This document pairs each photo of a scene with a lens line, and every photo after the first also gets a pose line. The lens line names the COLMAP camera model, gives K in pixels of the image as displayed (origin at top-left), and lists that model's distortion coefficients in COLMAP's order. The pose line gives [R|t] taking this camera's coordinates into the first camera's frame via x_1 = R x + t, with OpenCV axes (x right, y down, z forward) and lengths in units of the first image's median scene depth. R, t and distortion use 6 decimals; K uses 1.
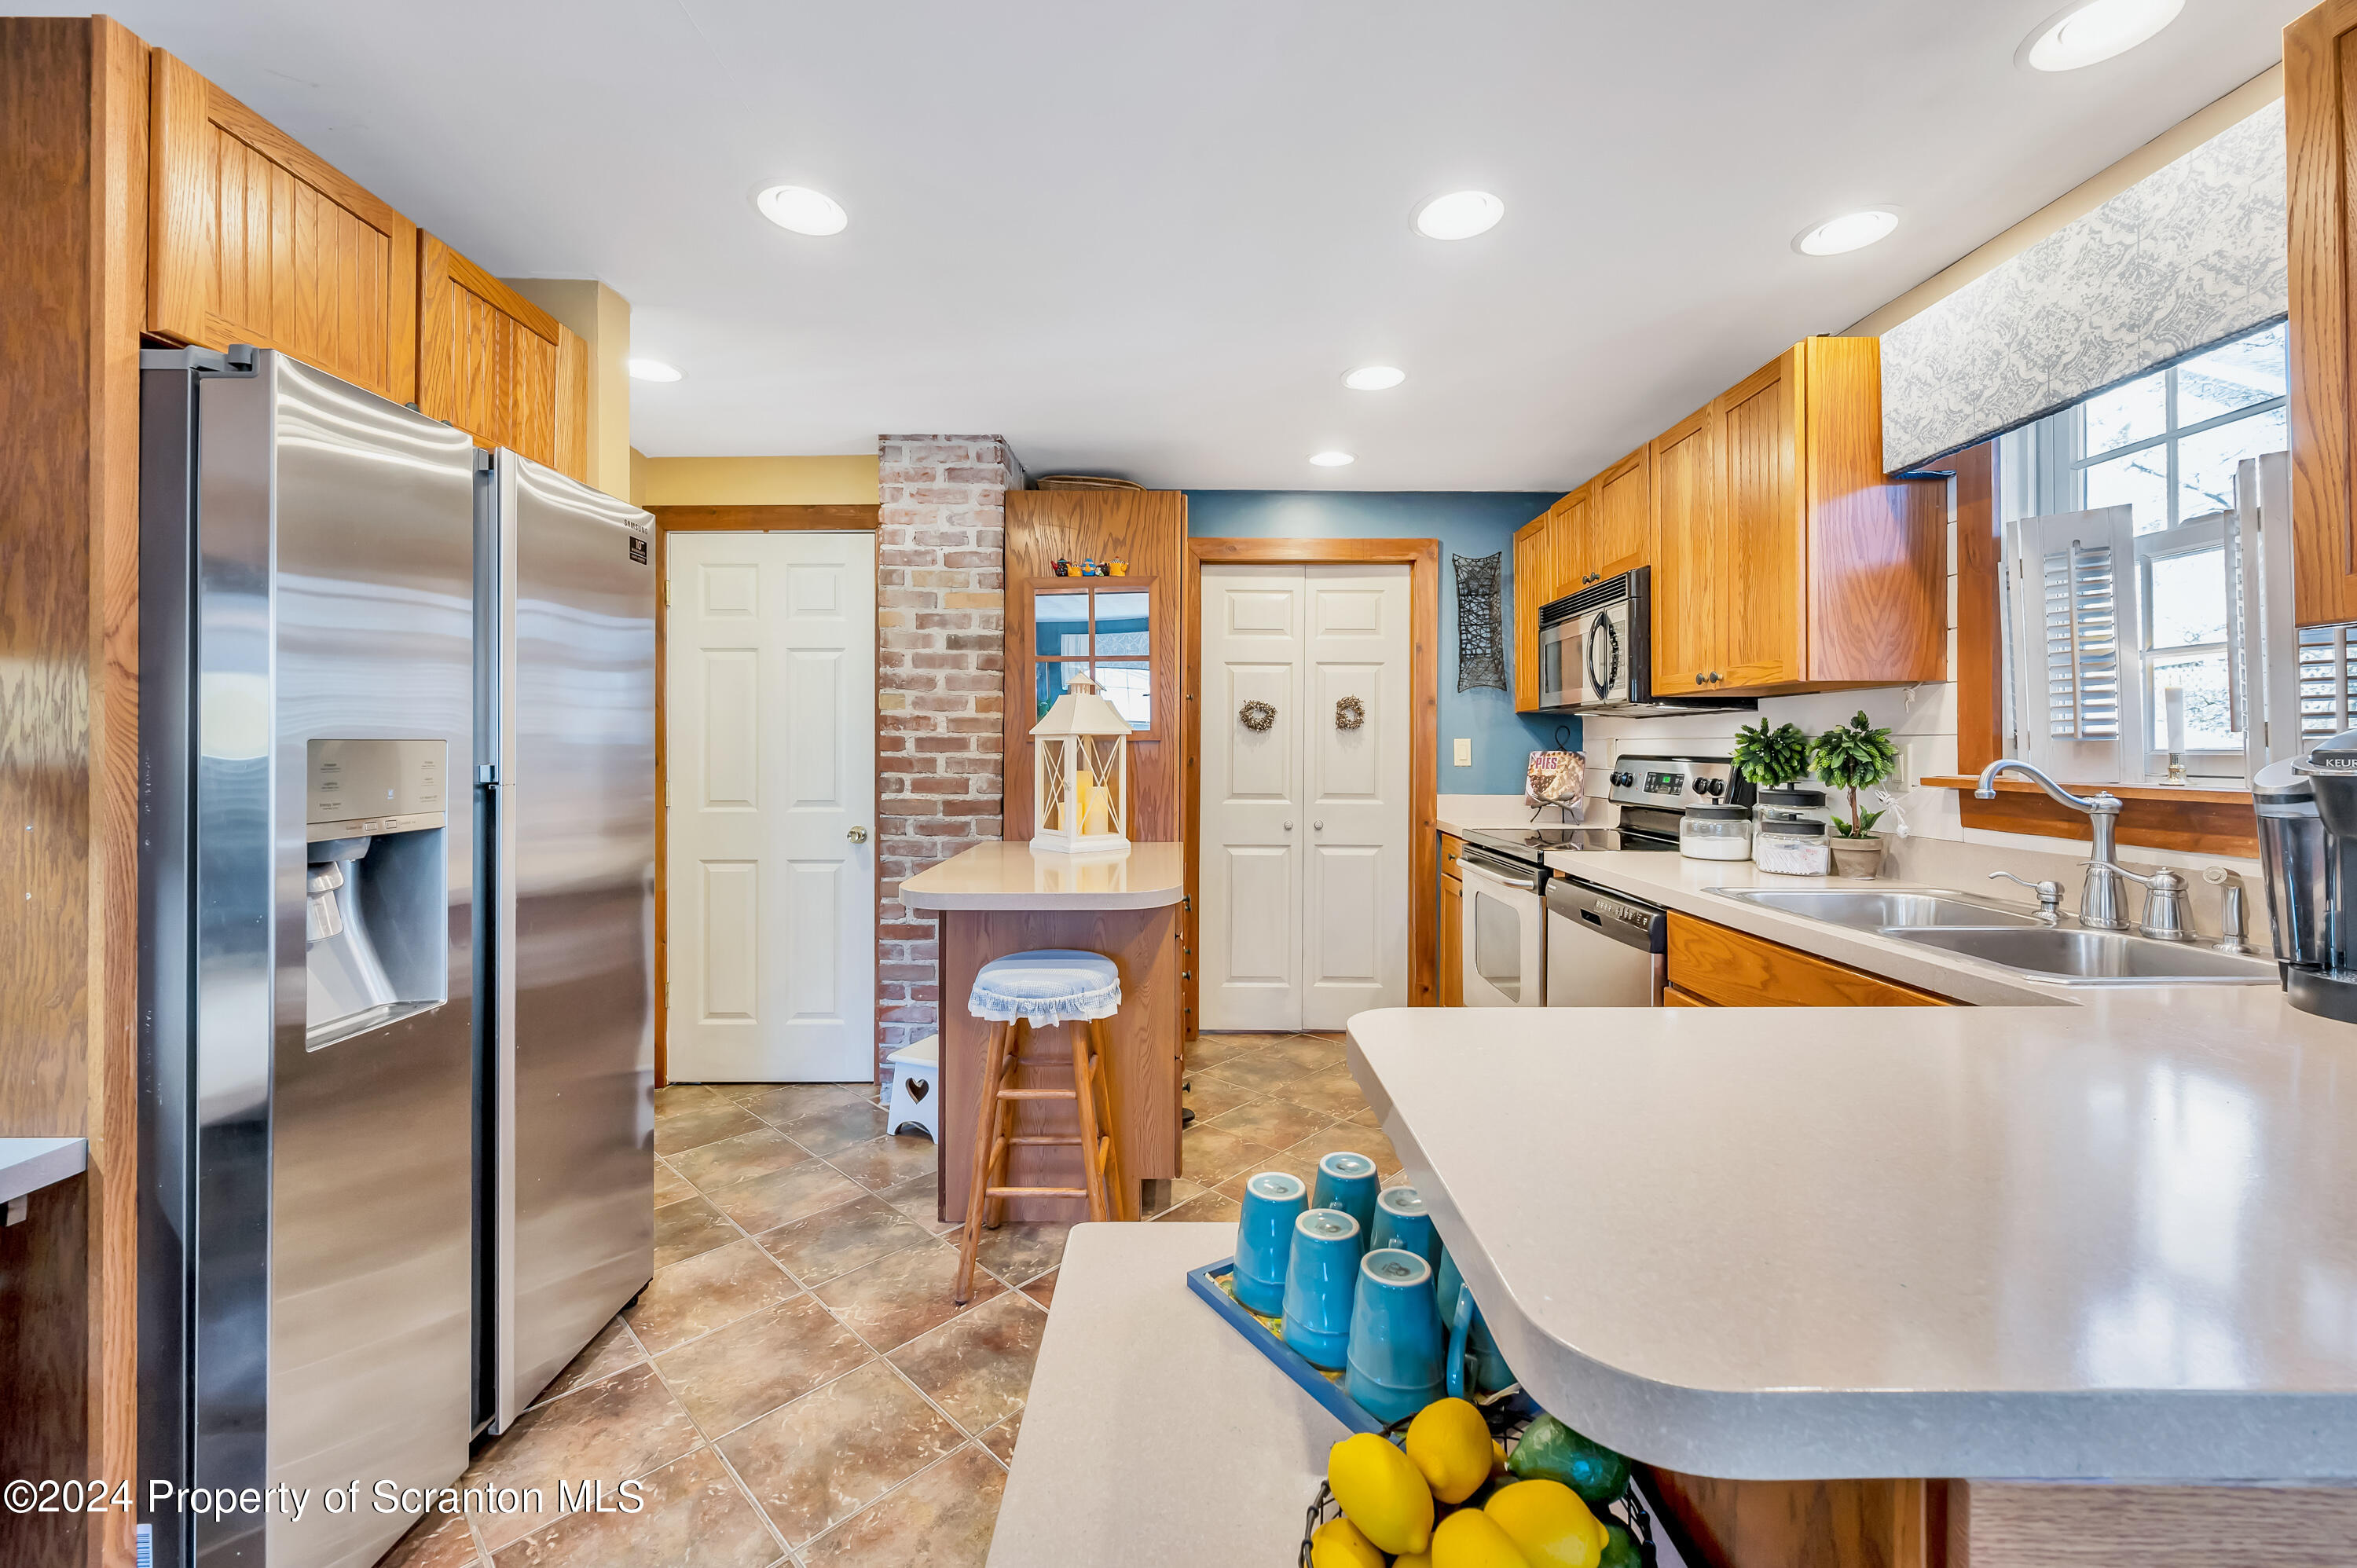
lens RADIAL K [[934.9, 0, 1177.5], [0, 934.9, 741.3], [0, 0, 1]] dist [-0.001617, -0.000257]
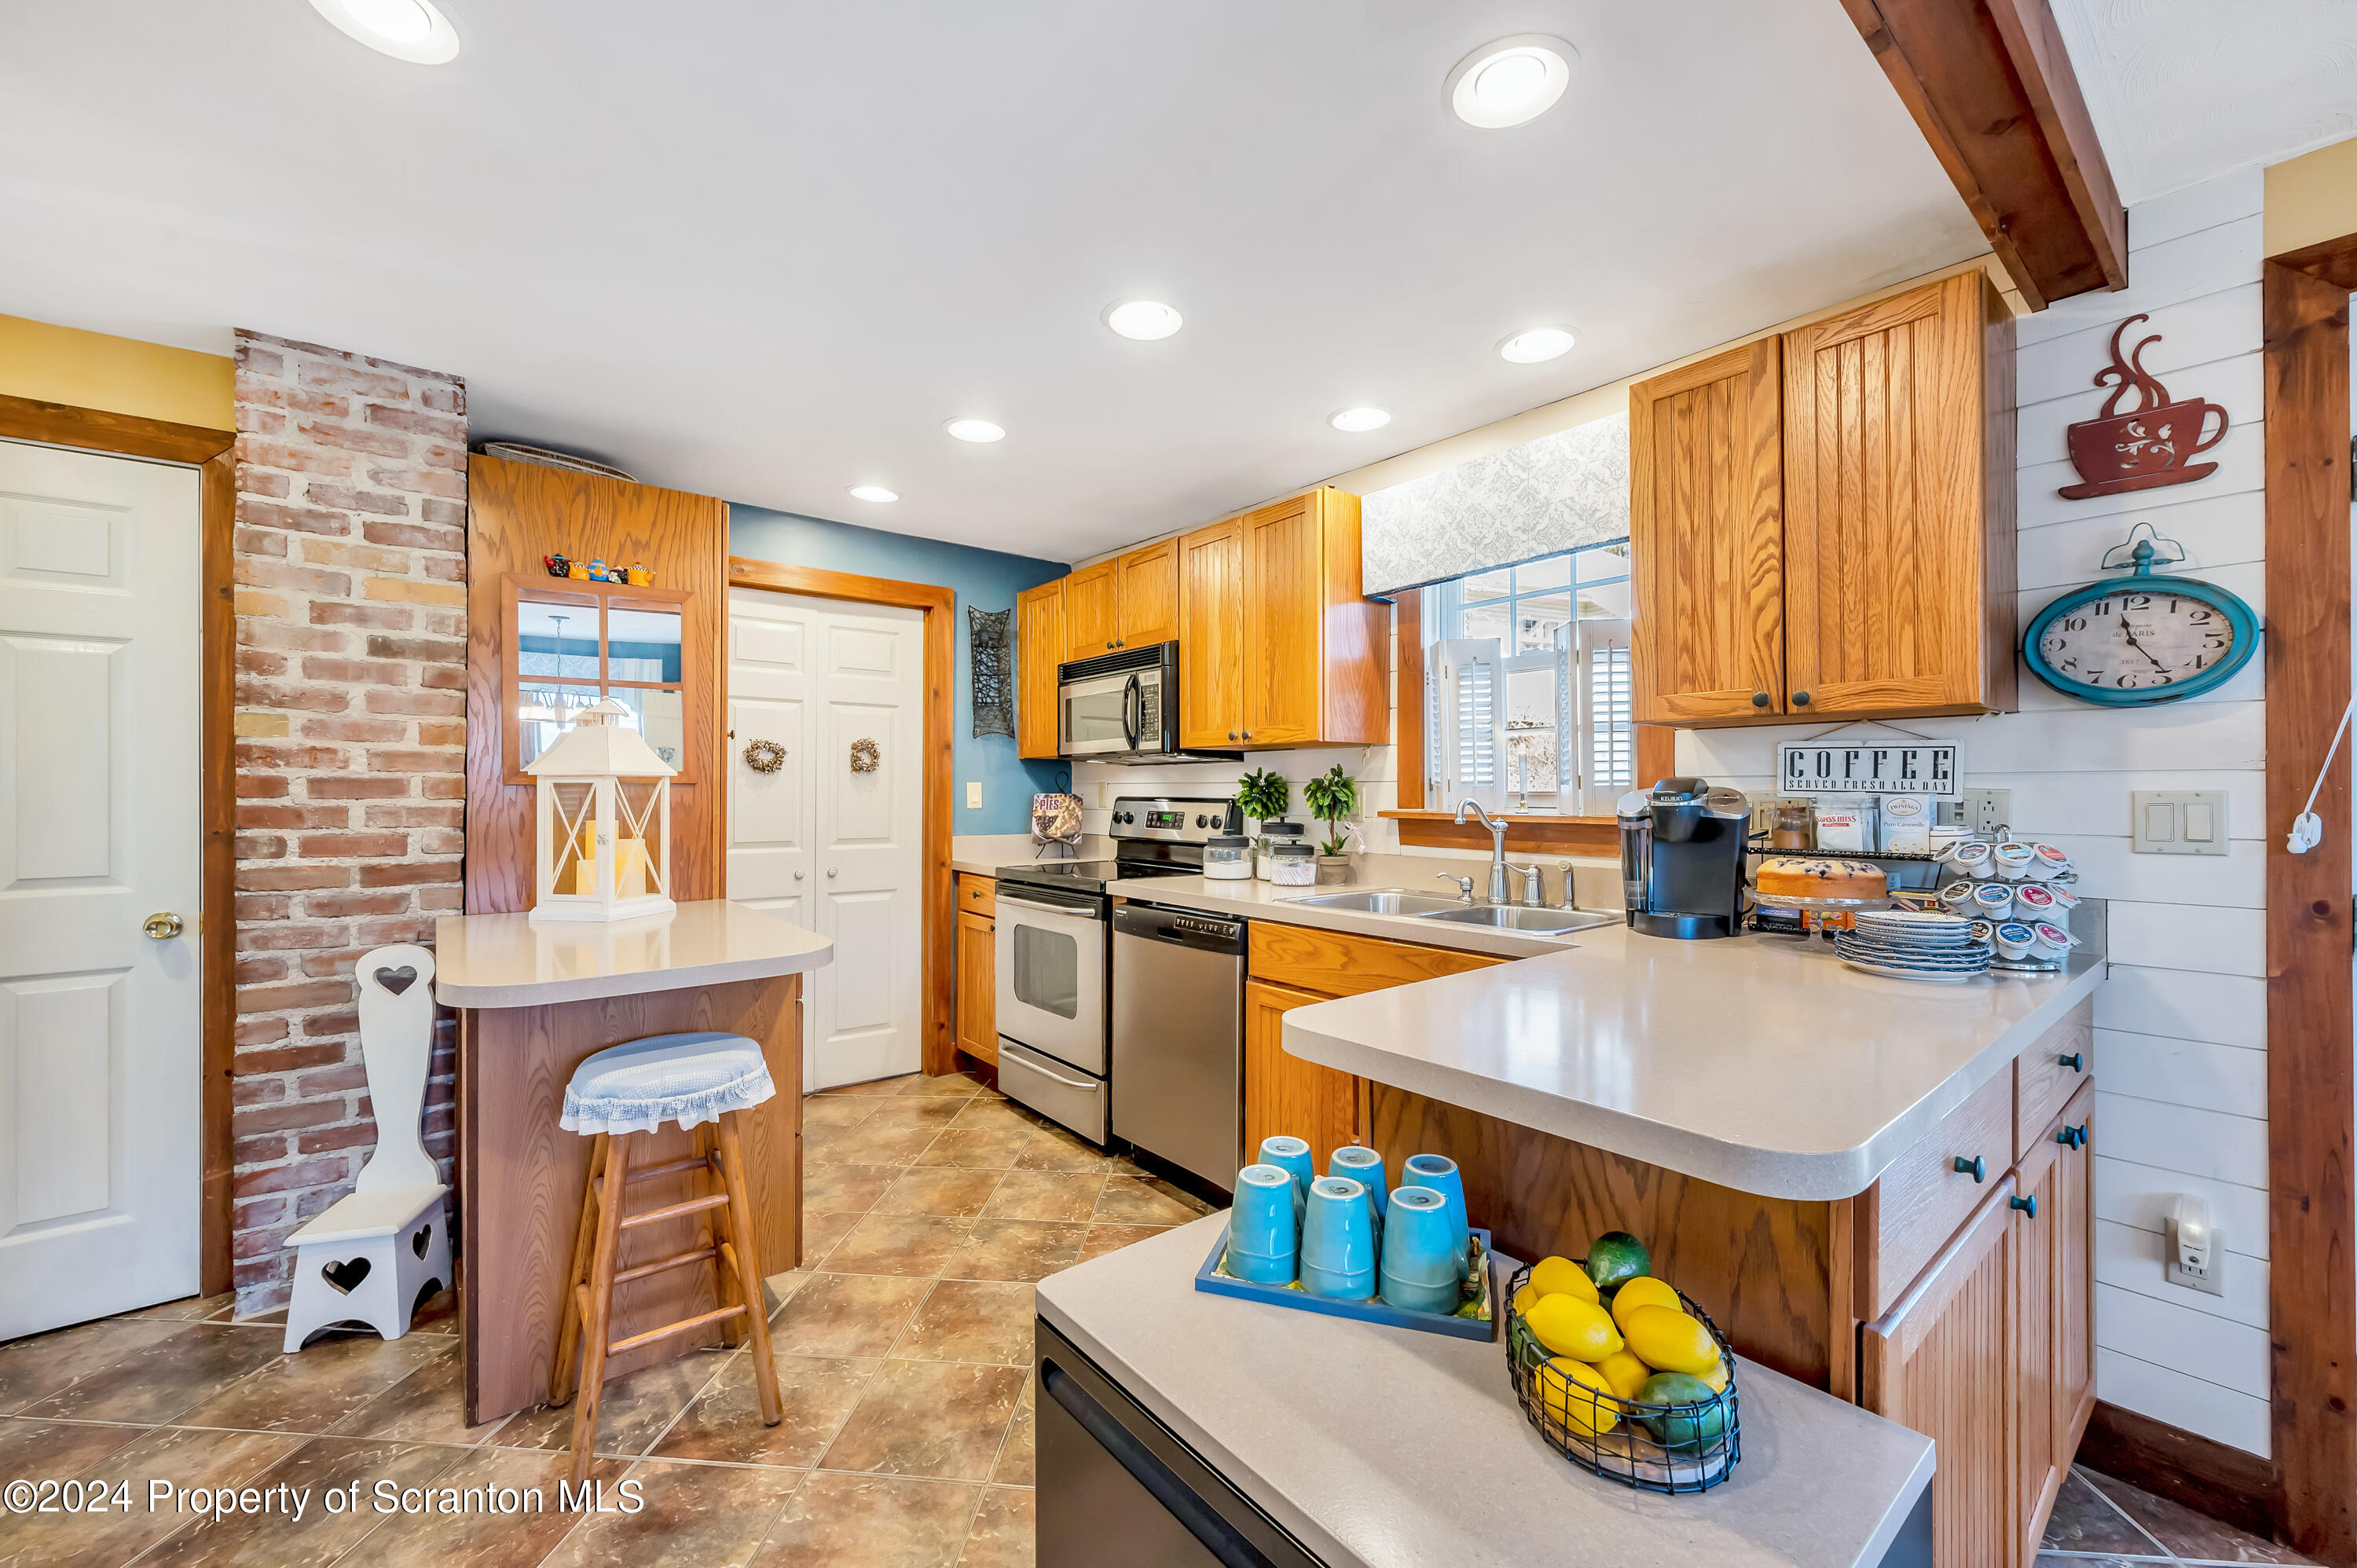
lens RADIAL K [[934.9, 0, 1178.1], [0, 934.9, 787.5], [0, 0, 1]] dist [-0.001617, -0.000257]
pose [[0.779211, 0.000310, 0.626762, -0.211678], [-0.002339, 0.999994, 0.002413, -0.000152], [-0.626758, -0.003347, 0.779207, 0.050448]]
